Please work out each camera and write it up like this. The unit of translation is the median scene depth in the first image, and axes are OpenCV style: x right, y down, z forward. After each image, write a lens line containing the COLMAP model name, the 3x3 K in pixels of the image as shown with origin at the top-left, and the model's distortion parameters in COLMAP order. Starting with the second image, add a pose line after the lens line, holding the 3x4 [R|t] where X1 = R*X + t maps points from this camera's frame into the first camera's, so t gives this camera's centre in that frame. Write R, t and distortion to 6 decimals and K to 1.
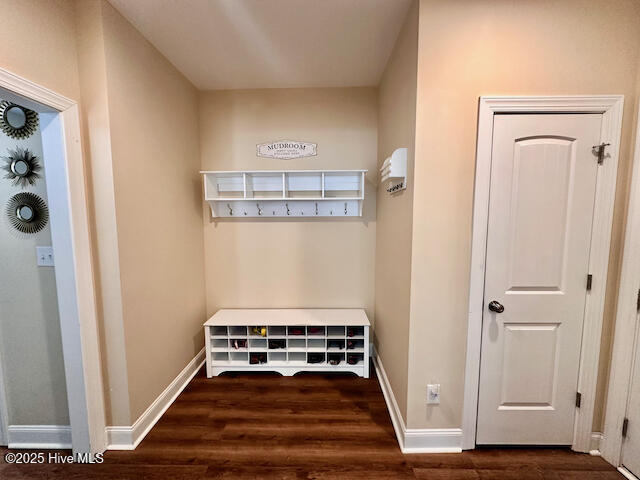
lens RADIAL K [[260.8, 0, 320.0], [0, 260.8, 240.0], [0, 0, 1]] dist [0.046115, -0.015346]
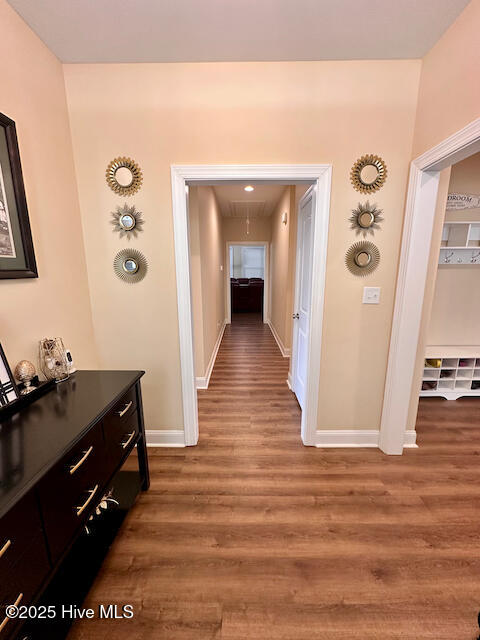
lens RADIAL K [[255.4, 0, 240.0], [0, 255.4, 320.0], [0, 0, 1]] dist [-0.000674, 0.000180]
pose [[0.999880, -0.006768, 0.013916, -1.108217], [0.005316, 0.994781, 0.101892, 0.033631], [-0.014533, -0.101806, 0.994698, -0.100274]]
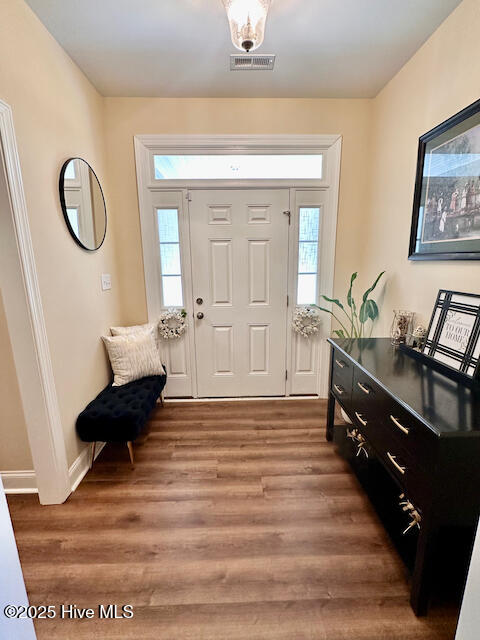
lens RADIAL K [[293.5, 0, 240.0], [0, 293.5, 320.0], [0, 0, 1]] dist [-0.002773, -0.000258]
pose [[-0.998481, 0.022870, -0.050135, -1.049255], [0.007187, 0.956086, 0.292999, -0.048241], [0.054634, 0.292193, -0.954798, 0.876719]]
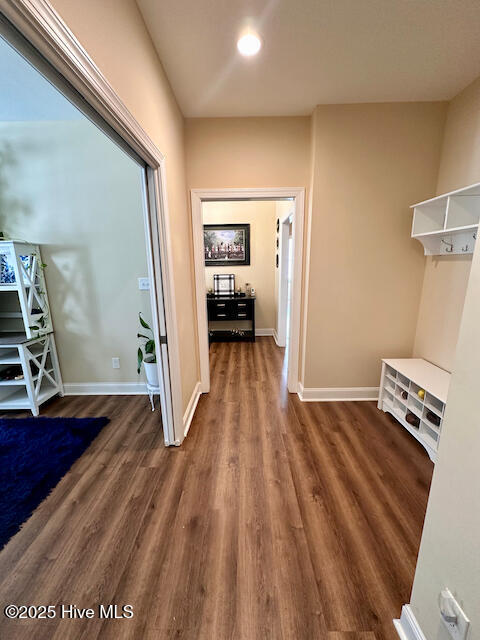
lens RADIAL K [[255.4, 0, 240.0], [0, 255.4, 320.0], [0, 0, 1]] dist [-0.000674, 0.000180]
pose [[0.014106, 0.216865, -0.976100, 0.517508], [-0.077918, 0.973467, 0.215154, -0.011214], [0.996860, 0.073021, 0.030629, 0.383003]]
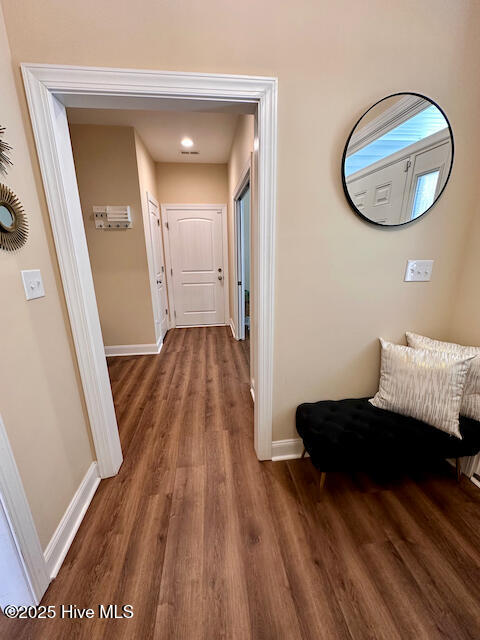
lens RADIAL K [[255.4, 0, 240.0], [0, 255.4, 320.0], [0, 0, 1]] dist [-0.000674, 0.000180]
pose [[-0.149243, -0.257487, 0.954687, -1.210739], [0.107000, 0.955625, 0.274467, 0.014558], [-0.982994, 0.143113, -0.115069, 0.374546]]
